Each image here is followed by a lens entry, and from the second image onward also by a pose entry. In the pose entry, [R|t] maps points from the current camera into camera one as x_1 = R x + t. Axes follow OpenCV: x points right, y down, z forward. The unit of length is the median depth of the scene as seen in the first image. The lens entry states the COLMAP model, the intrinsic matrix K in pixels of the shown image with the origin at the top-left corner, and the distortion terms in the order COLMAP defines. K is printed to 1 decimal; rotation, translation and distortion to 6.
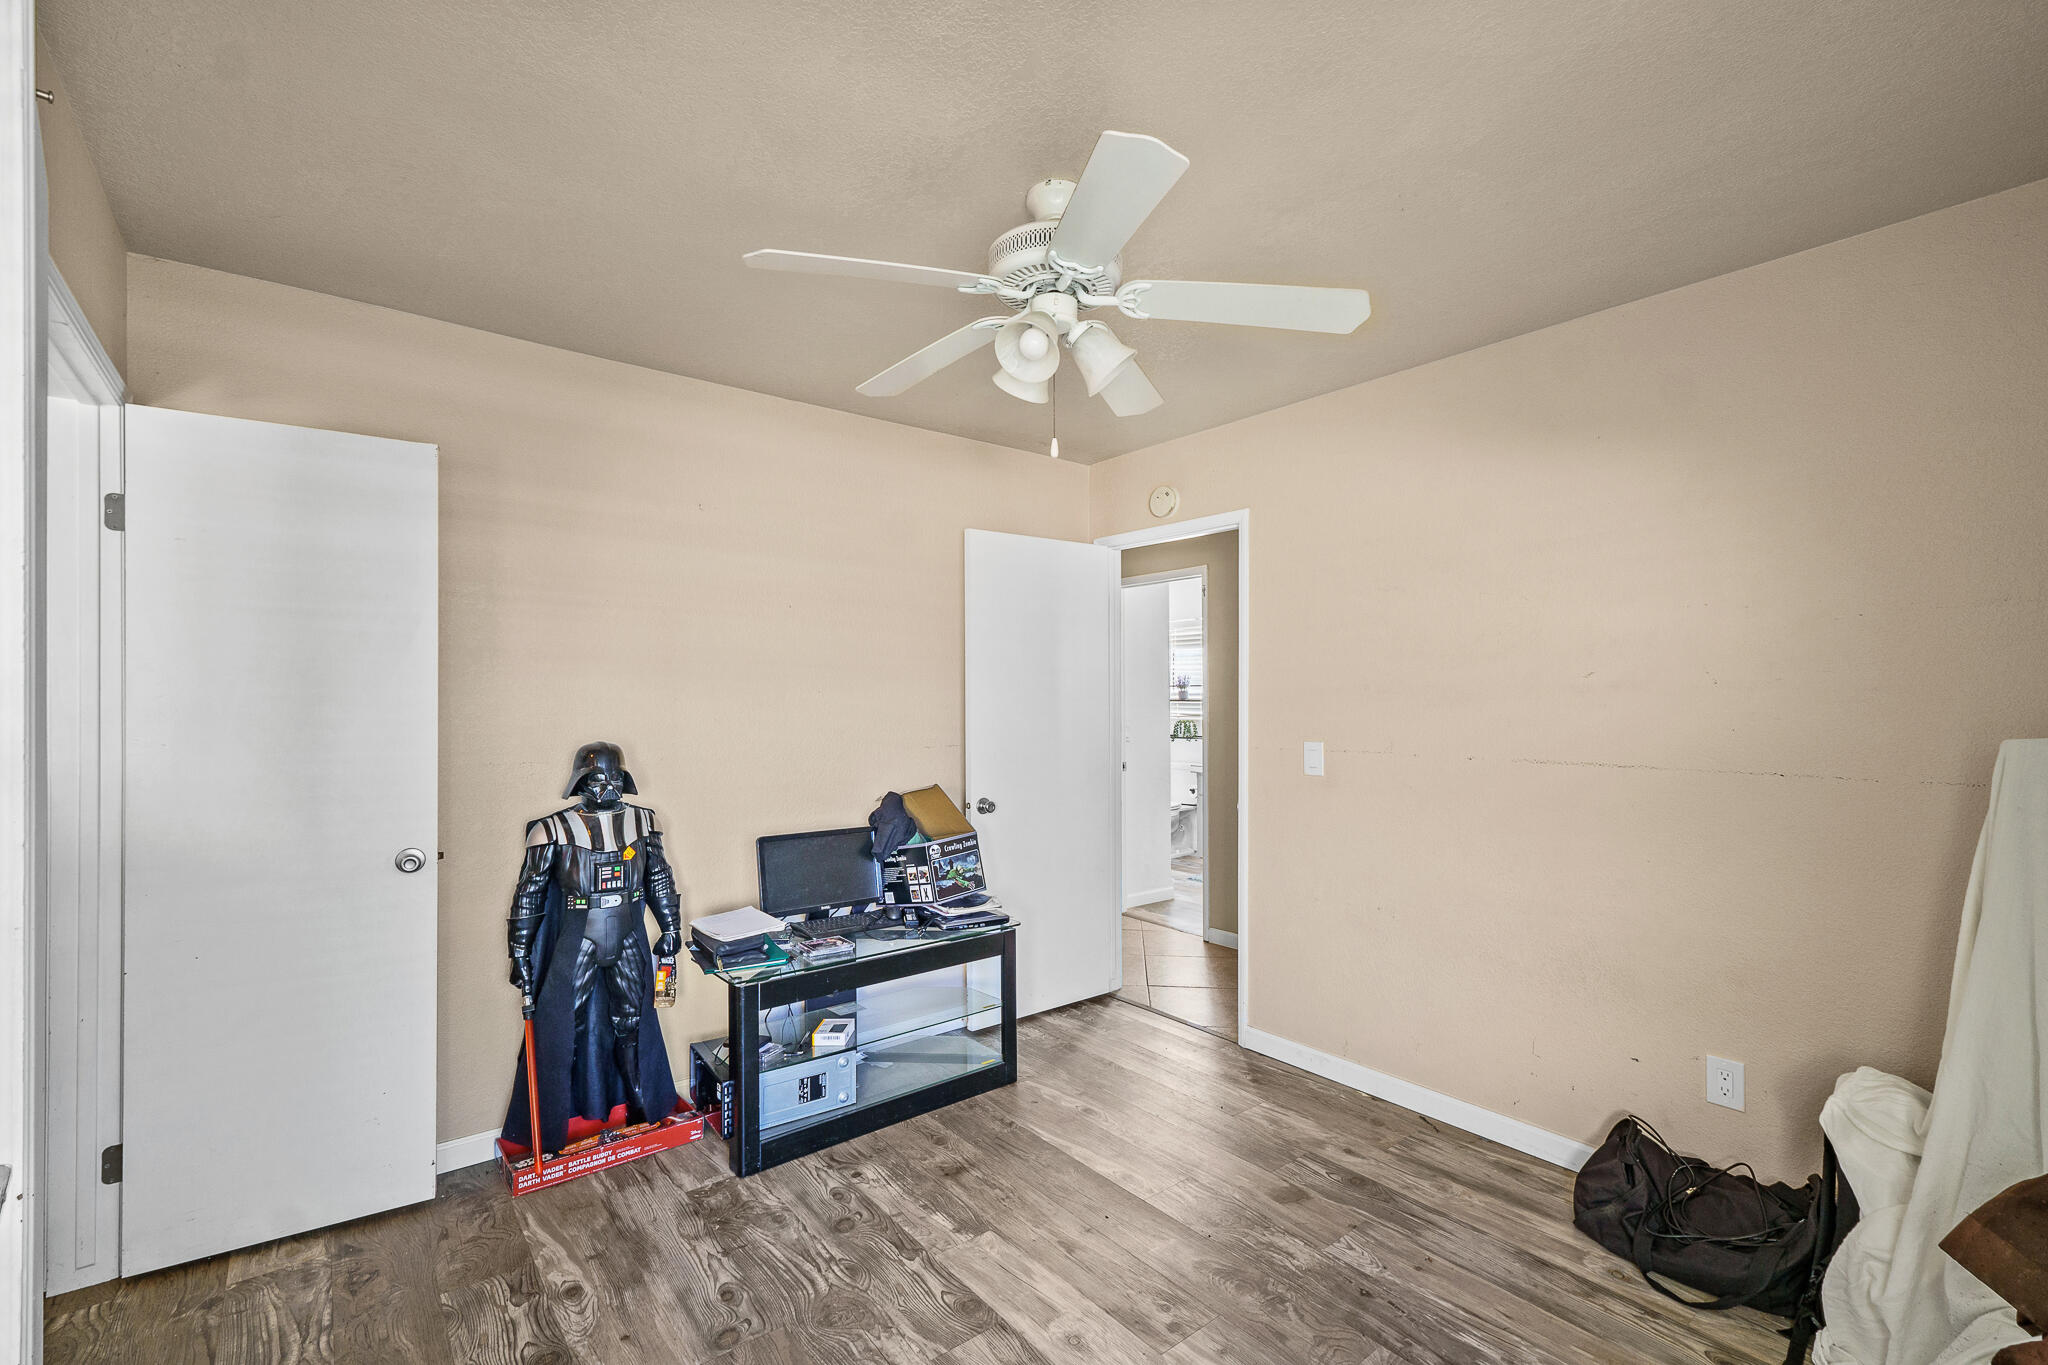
lens RADIAL K [[858.9, 0, 1025.7], [0, 858.9, 693.9], [0, 0, 1]] dist [0.007913, -0.001651]
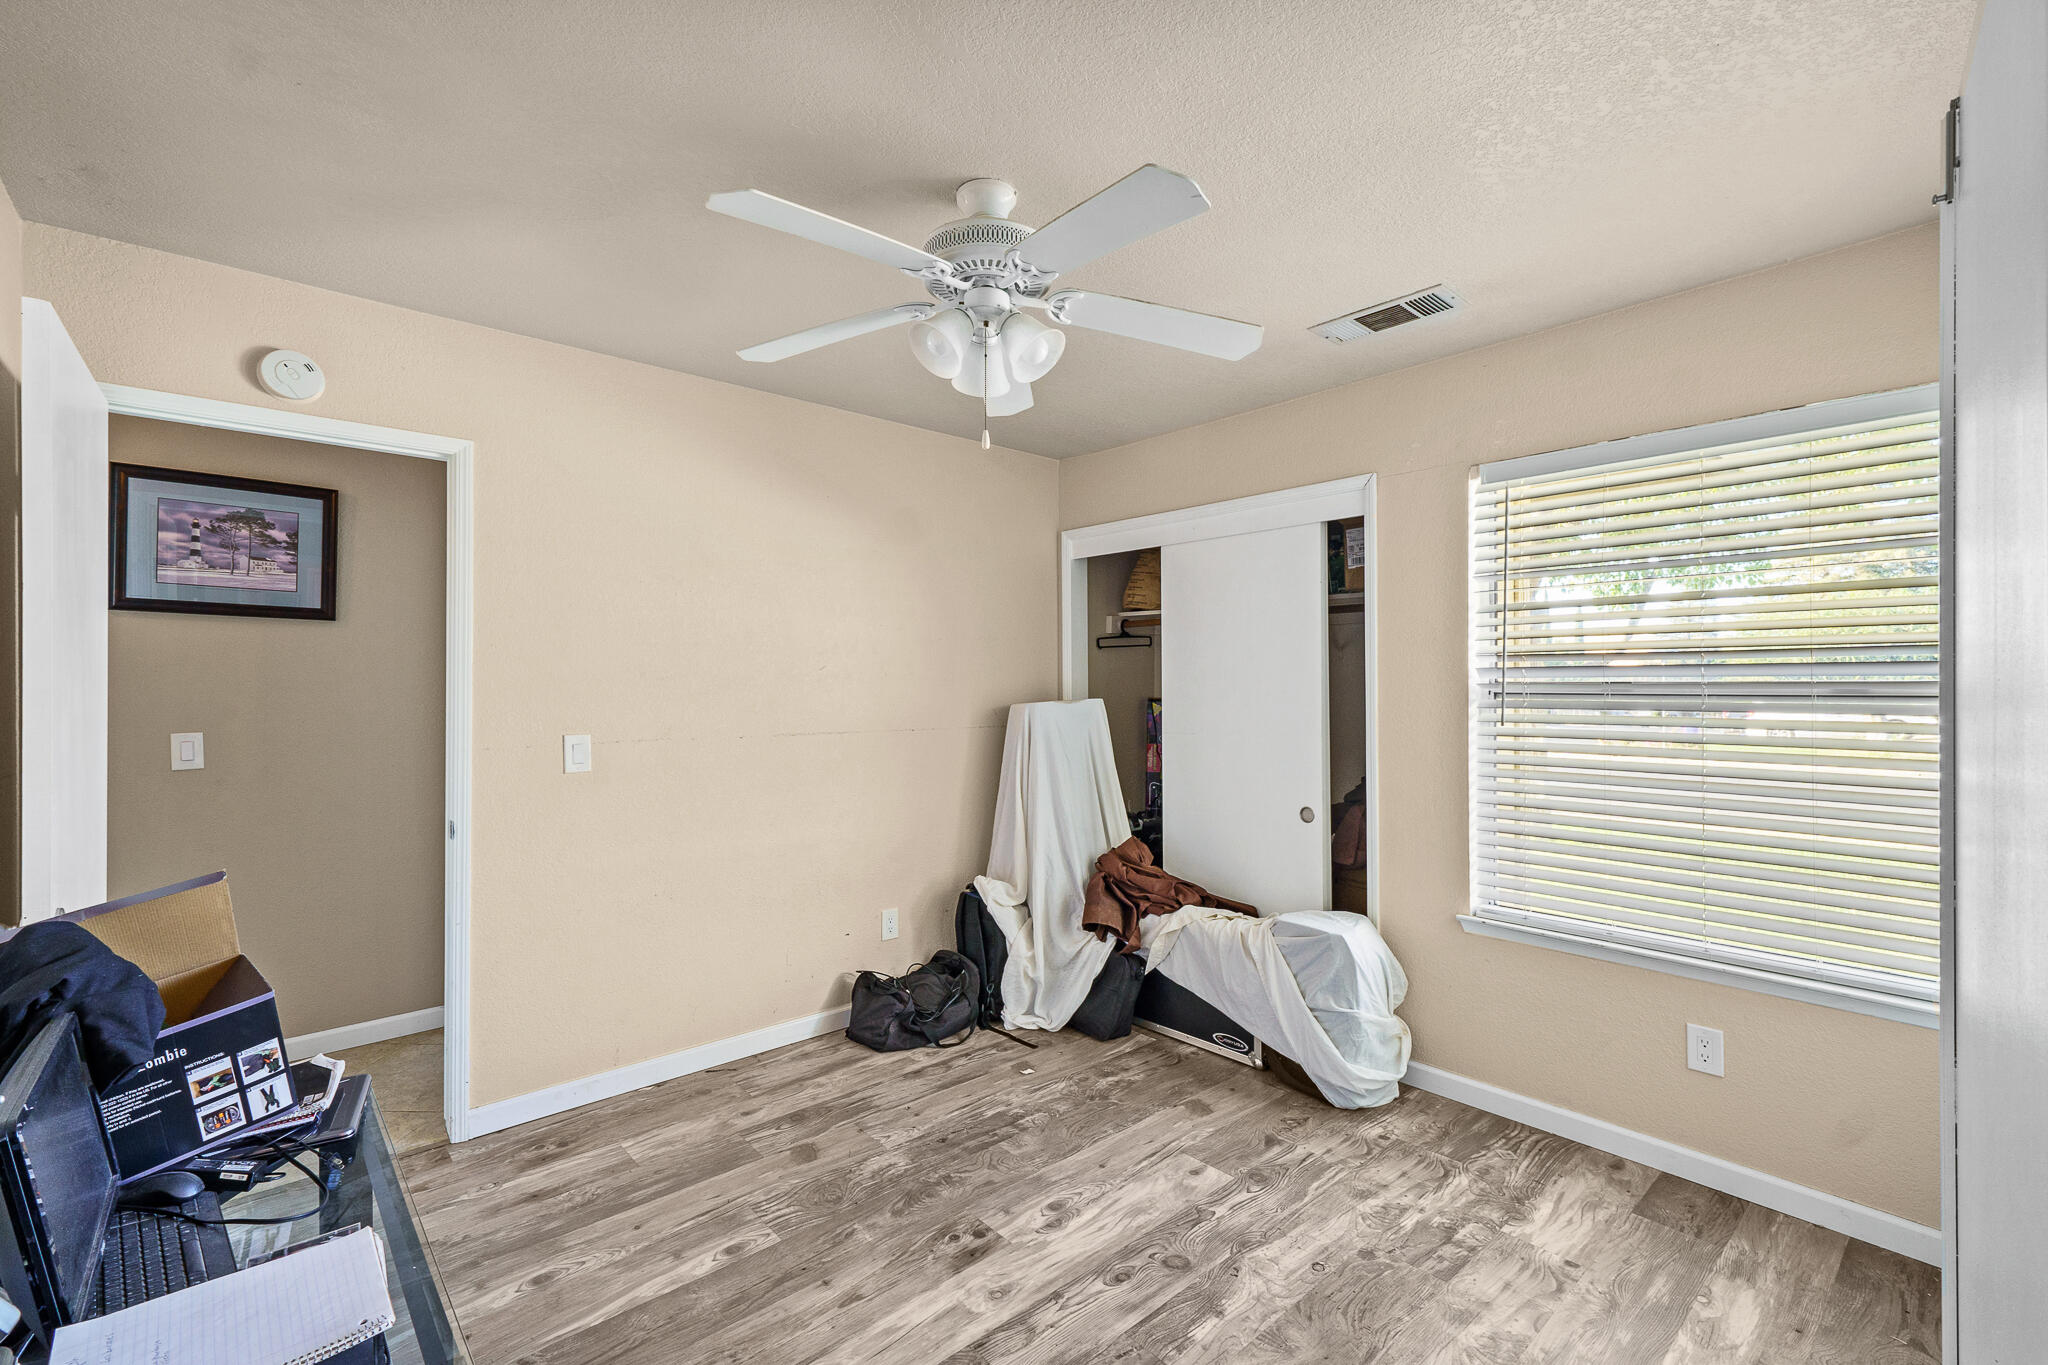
lens RADIAL K [[858.9, 0, 1022.2], [0, 858.9, 681.0], [0, 0, 1]] dist [0.007913, -0.001651]
pose [[-0.020811, 0.004424, 0.999774, -0.769339], [-0.007076, 0.999965, -0.004572, 0.002349], [-0.999758, -0.007170, -0.020779, 0.763122]]
